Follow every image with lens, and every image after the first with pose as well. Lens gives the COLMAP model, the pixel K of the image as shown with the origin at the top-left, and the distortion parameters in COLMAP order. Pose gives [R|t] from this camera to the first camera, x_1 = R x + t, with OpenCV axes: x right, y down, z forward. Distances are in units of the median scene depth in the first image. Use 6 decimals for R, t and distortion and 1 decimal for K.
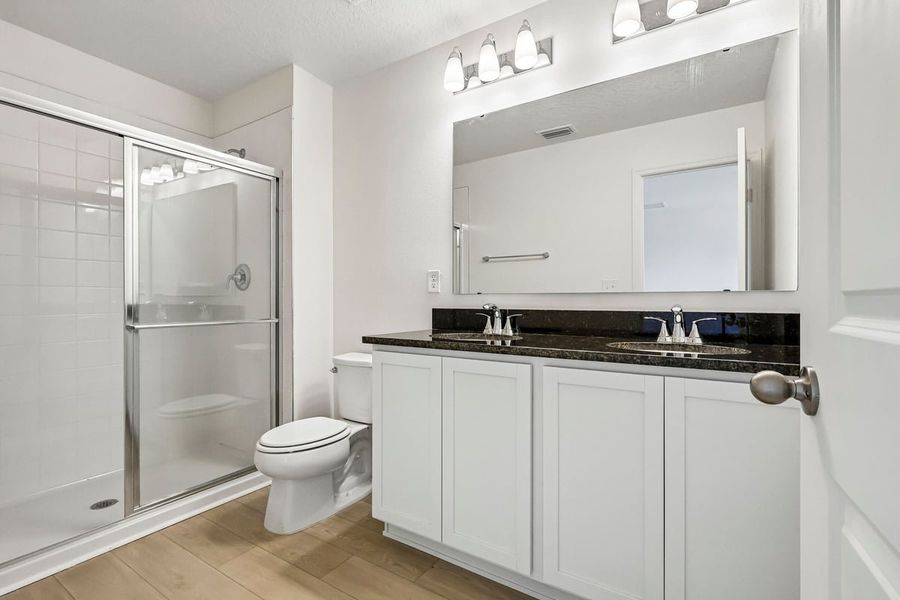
lens RADIAL K [[412.3, 0, 452.0], [0, 412.3, 299.1], [0, 0, 1]] dist [0.003301, 0.000041]
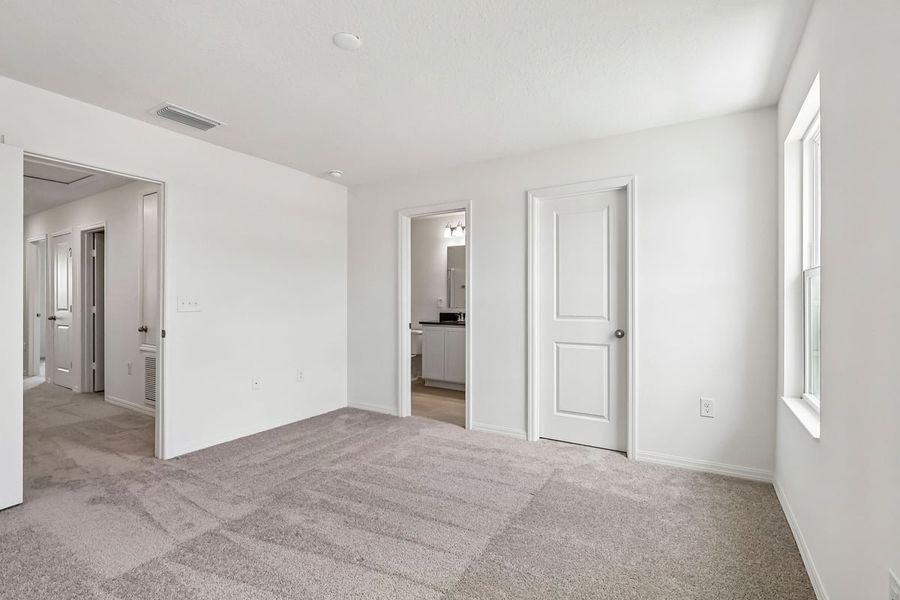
lens RADIAL K [[412.3, 0, 450.7], [0, 412.3, 301.4], [0, 0, 1]] dist [0.003301, 0.000041]
pose [[0.999813, 0.000127, 0.019346, -0.027582], [-0.000211, 0.999990, 0.004356, -0.063901], [-0.019345, -0.004359, 0.999803, -1.752113]]
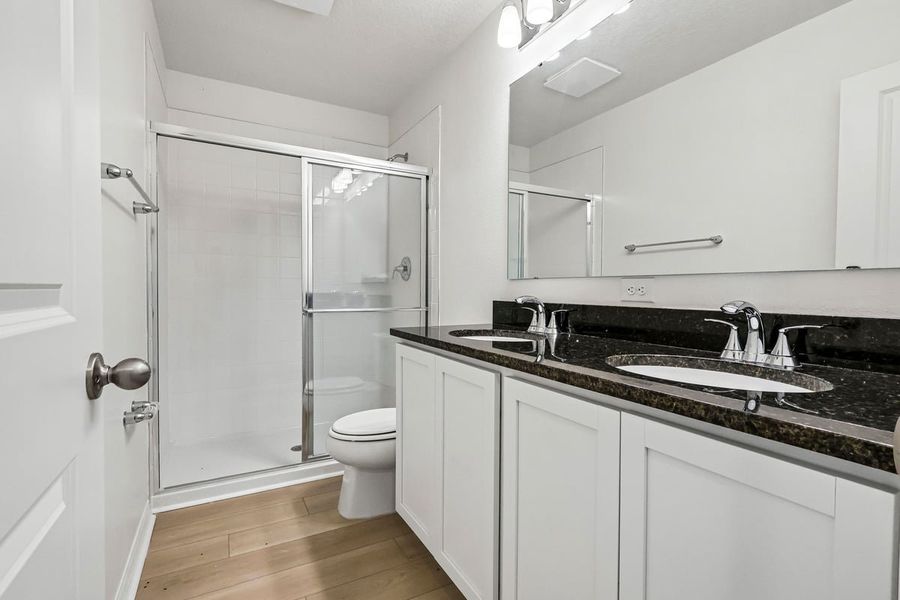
lens RADIAL K [[412.3, 0, 452.3], [0, 412.3, 299.1], [0, 0, 1]] dist [0.003301, 0.000041]
pose [[0.888671, 0.014446, -0.458318, 0.286232], [-0.003218, 0.999675, 0.025269, -0.002642], [0.458534, -0.020981, 0.888429, 0.161617]]
